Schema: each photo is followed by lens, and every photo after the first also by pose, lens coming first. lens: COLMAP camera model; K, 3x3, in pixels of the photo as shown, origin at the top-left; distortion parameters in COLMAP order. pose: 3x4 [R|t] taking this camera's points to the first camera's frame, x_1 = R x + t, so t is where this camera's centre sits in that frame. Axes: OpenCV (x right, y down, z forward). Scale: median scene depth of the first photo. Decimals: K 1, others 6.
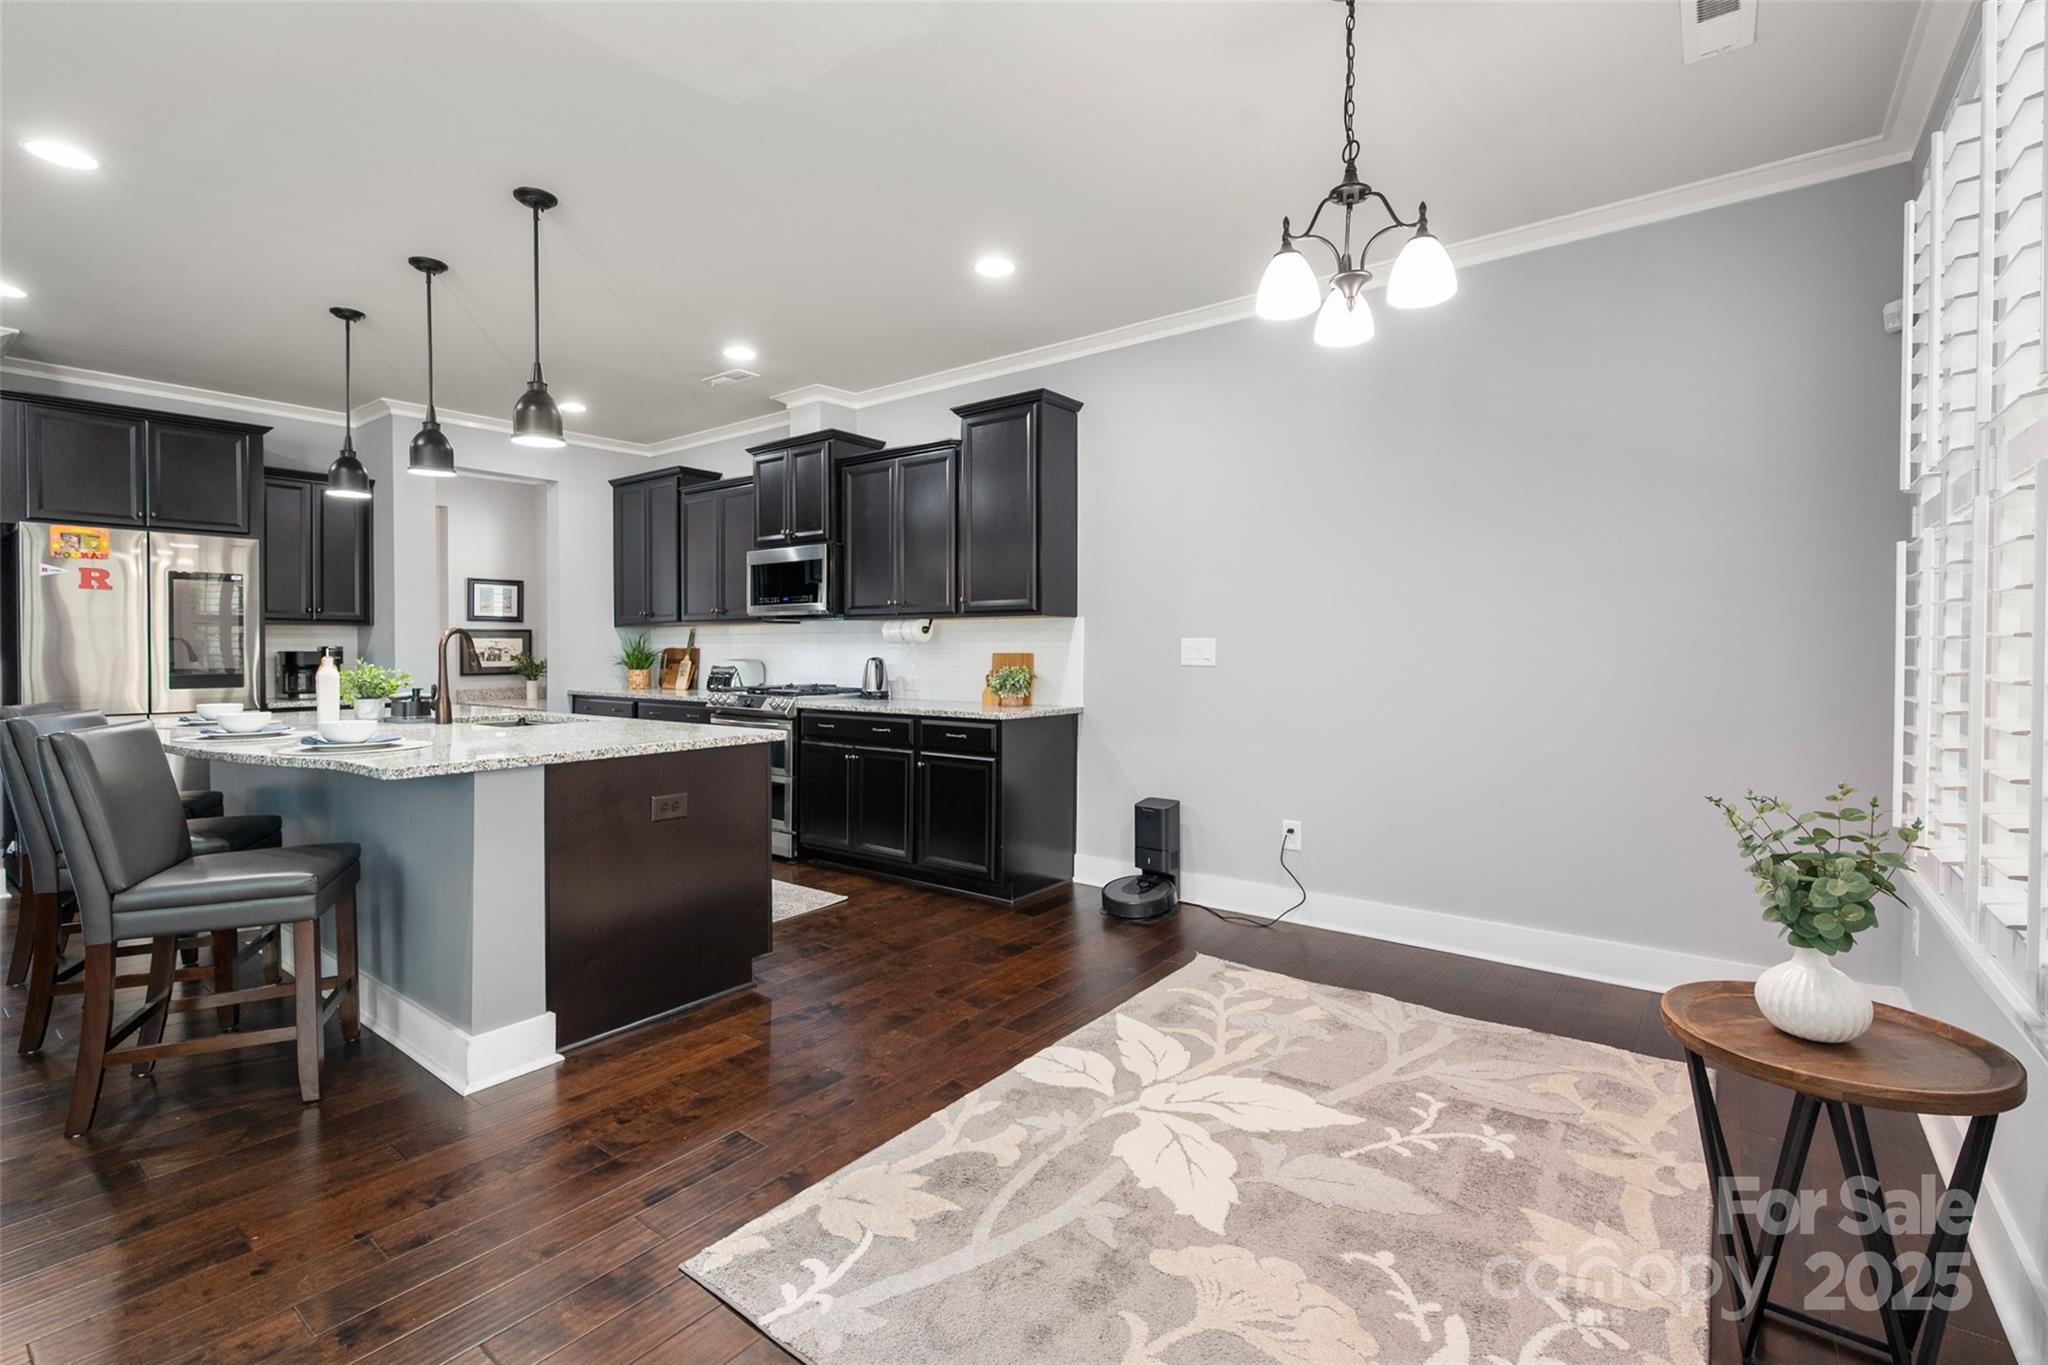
lens RADIAL K [[912.9, 0, 1030.1], [0, 912.9, 658.1], [0, 0, 1]] dist [-0.000363, 0.000435]
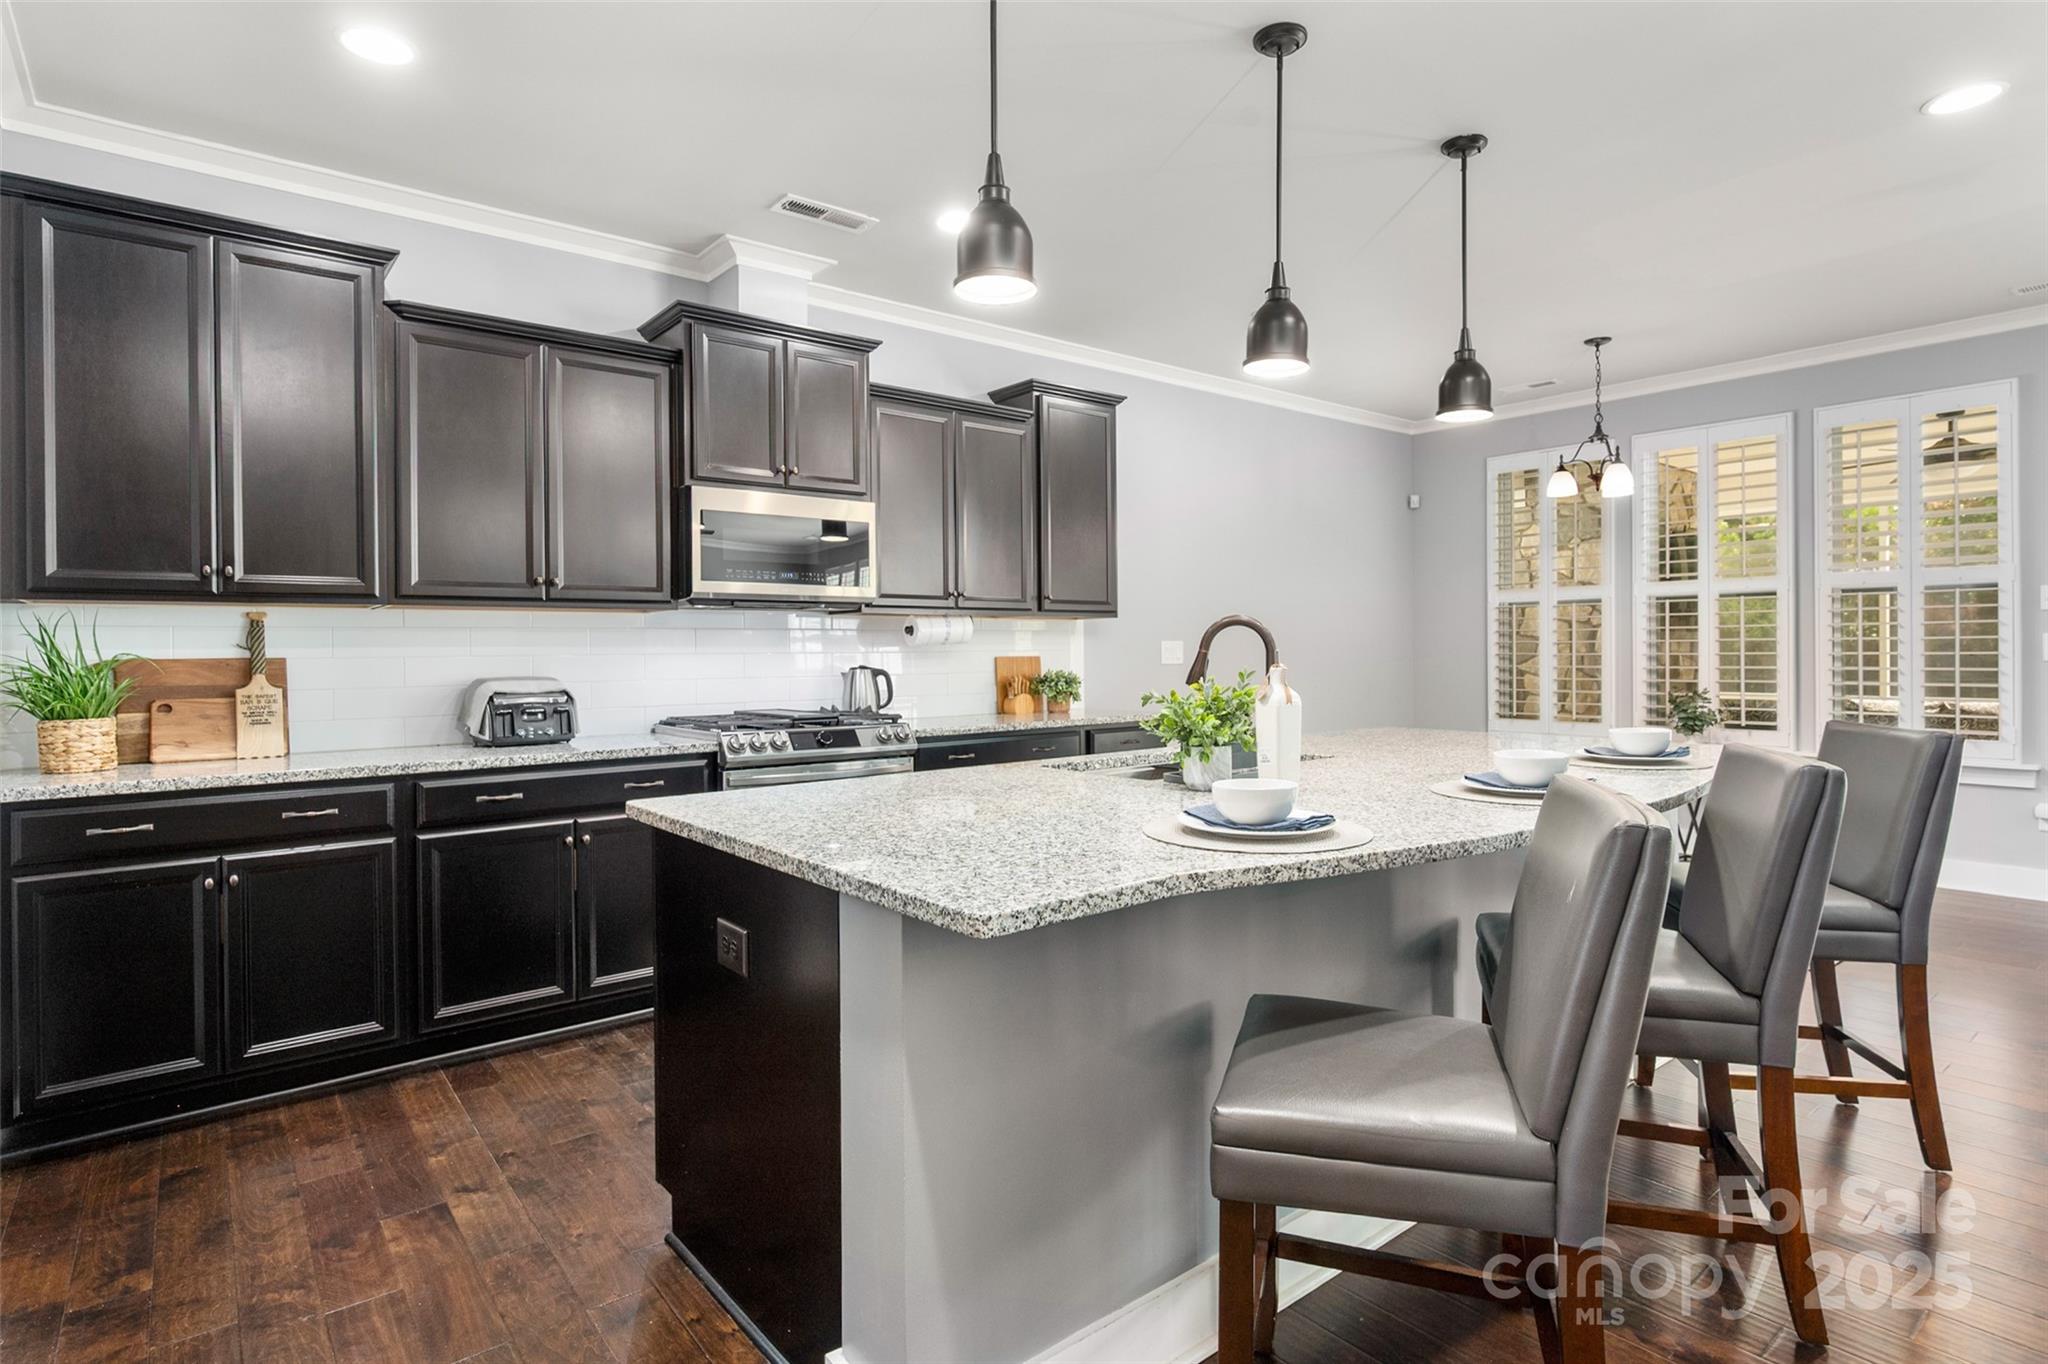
lens RADIAL K [[1047.8, 0, 1021.3], [0, 1047.8, 663.1], [0, 0, 1]] dist [-0.003038, 0.000837]
pose [[0.242076, -0.012190, 0.970181, -0.944683], [0.020279, 0.999766, 0.007501, -0.006182], [-0.970045, 0.017859, 0.242266, 0.679779]]
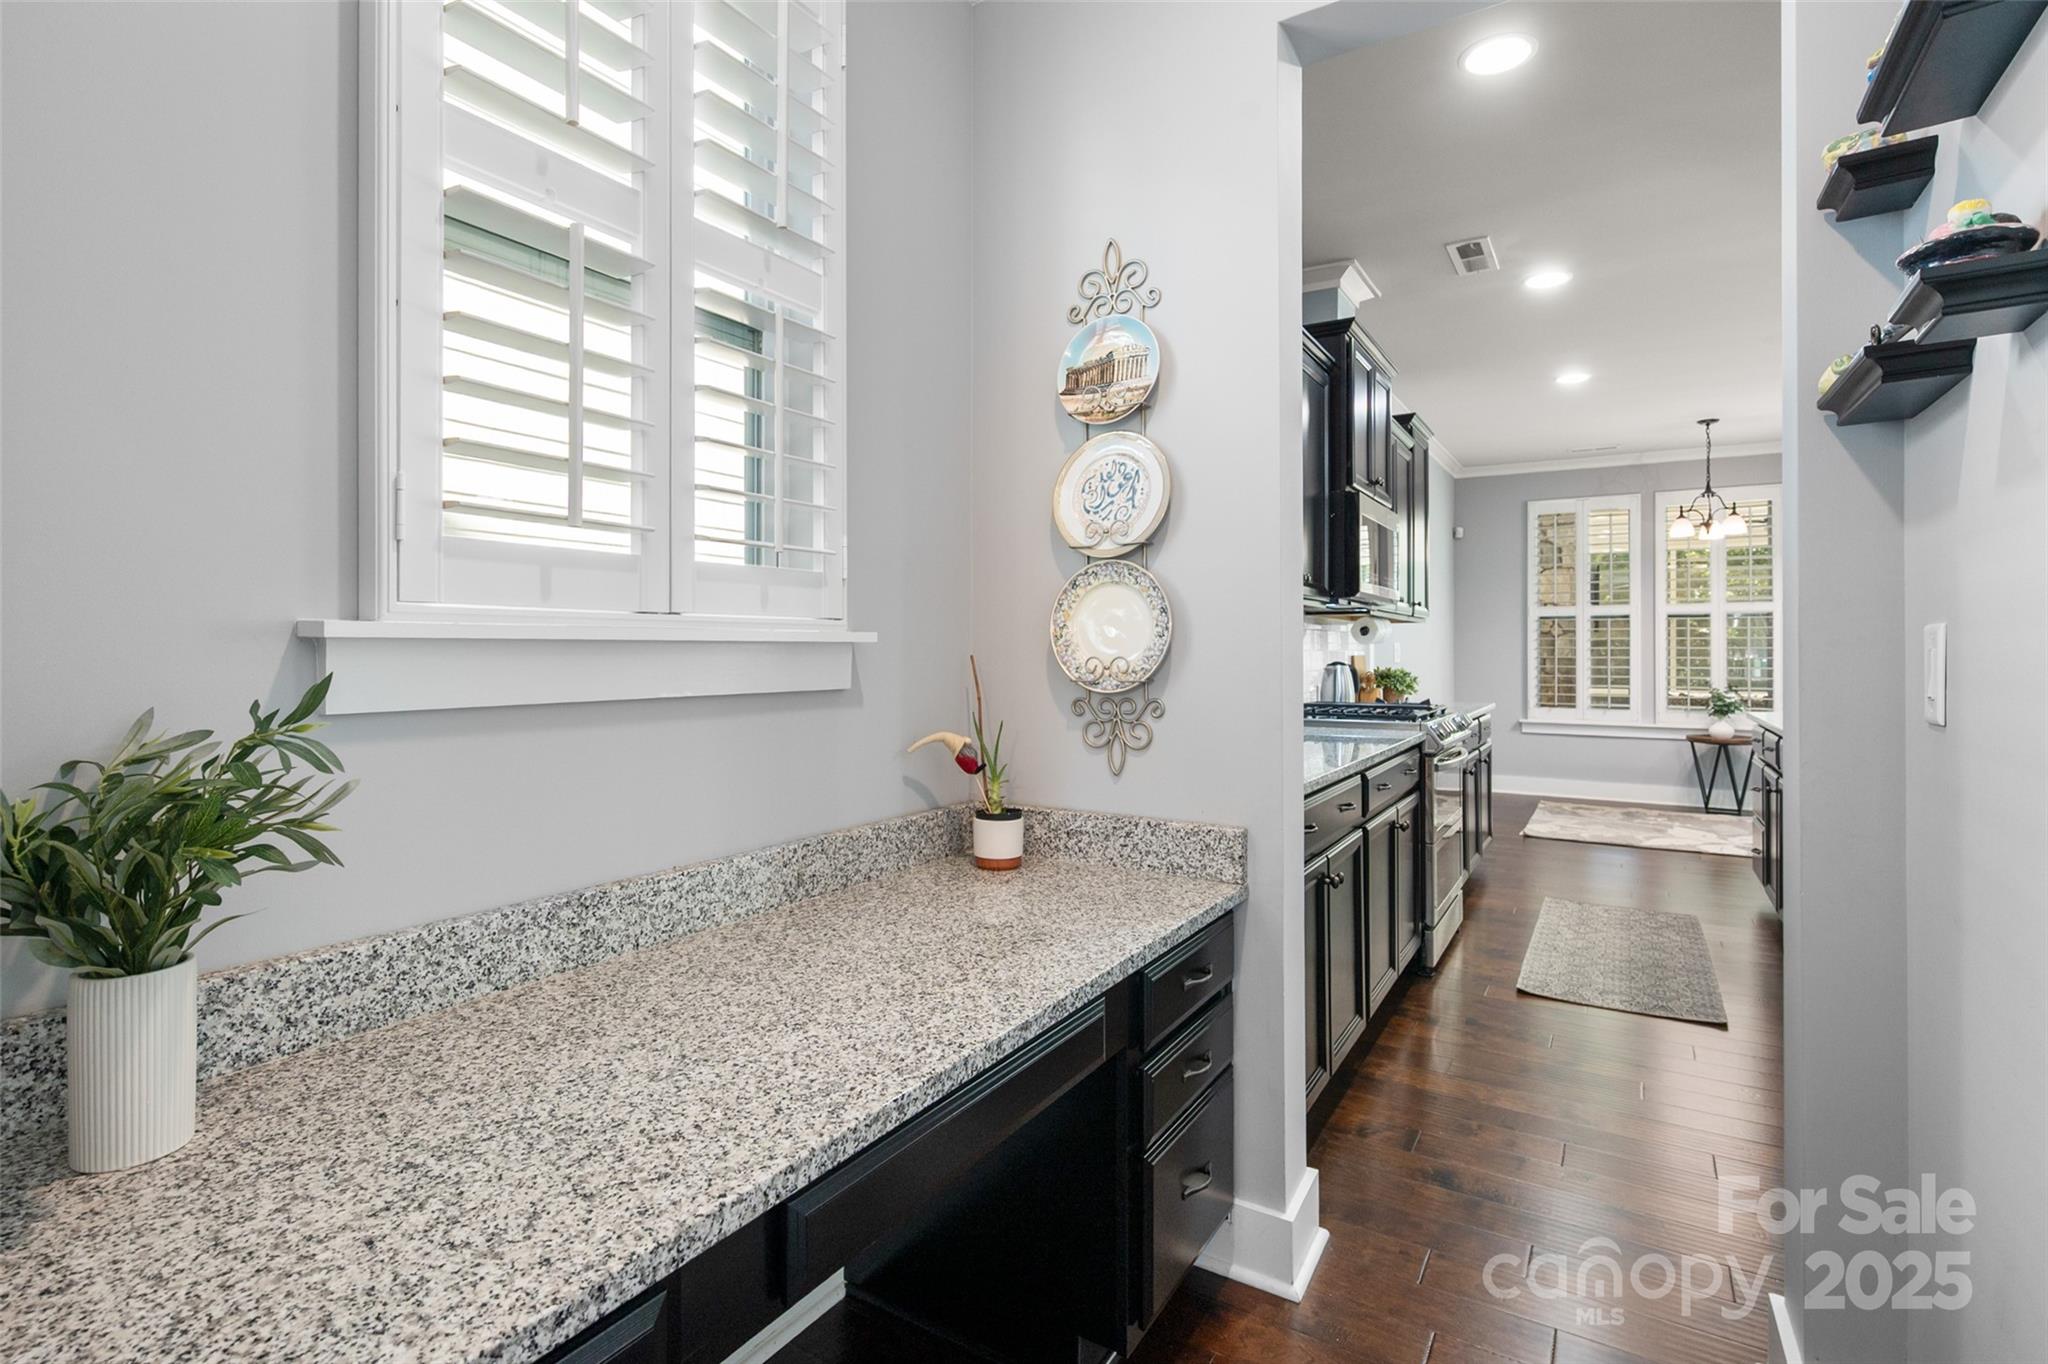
lens RADIAL K [[979.0, 0, 1027.7], [0, 979.0, 645.2], [0, 0, 1]] dist [-0.002793, -0.000472]
pose [[-0.101954, 0.009885, 0.994740, -0.980027], [0.013937, 0.999867, -0.008507, -0.012121], [-0.994691, 0.012996, -0.102079, 1.356187]]
